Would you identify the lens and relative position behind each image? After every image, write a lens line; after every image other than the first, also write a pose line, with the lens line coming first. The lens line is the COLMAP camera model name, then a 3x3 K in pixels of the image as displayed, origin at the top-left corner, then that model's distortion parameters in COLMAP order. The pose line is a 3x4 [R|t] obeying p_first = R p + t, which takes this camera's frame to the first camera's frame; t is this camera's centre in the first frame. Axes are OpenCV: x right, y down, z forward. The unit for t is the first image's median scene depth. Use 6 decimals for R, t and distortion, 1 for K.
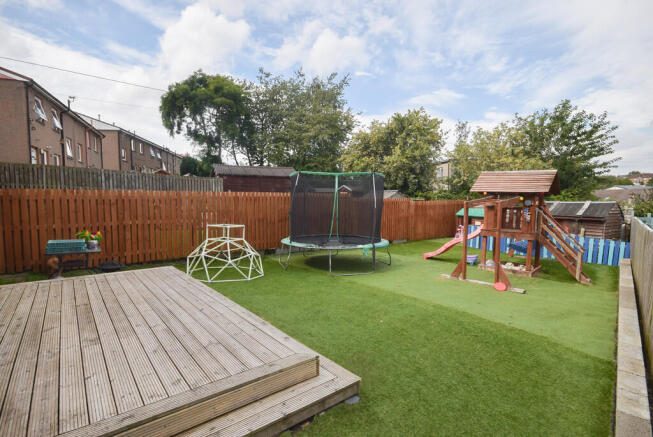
lens RADIAL K [[322.8, 0, 326.5], [0, 322.8, 218.5], [0, 0, 1]] dist [0.000145, 0.000021]
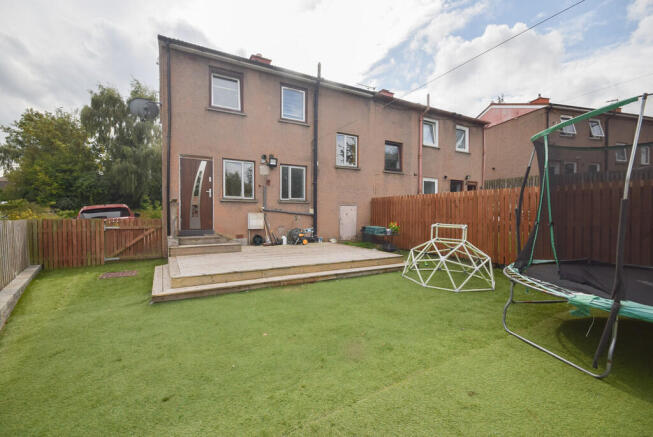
lens RADIAL K [[282.5, 0, 326.5], [0, 282.5, 218.5], [0, 0, 1]] dist [-0.000125, 0.000038]
pose [[-0.173935, 0.018004, -0.984592, 0.526515], [-0.047038, 0.998540, 0.026568, -0.001184], [0.983633, 0.050935, -0.172834, 0.774347]]
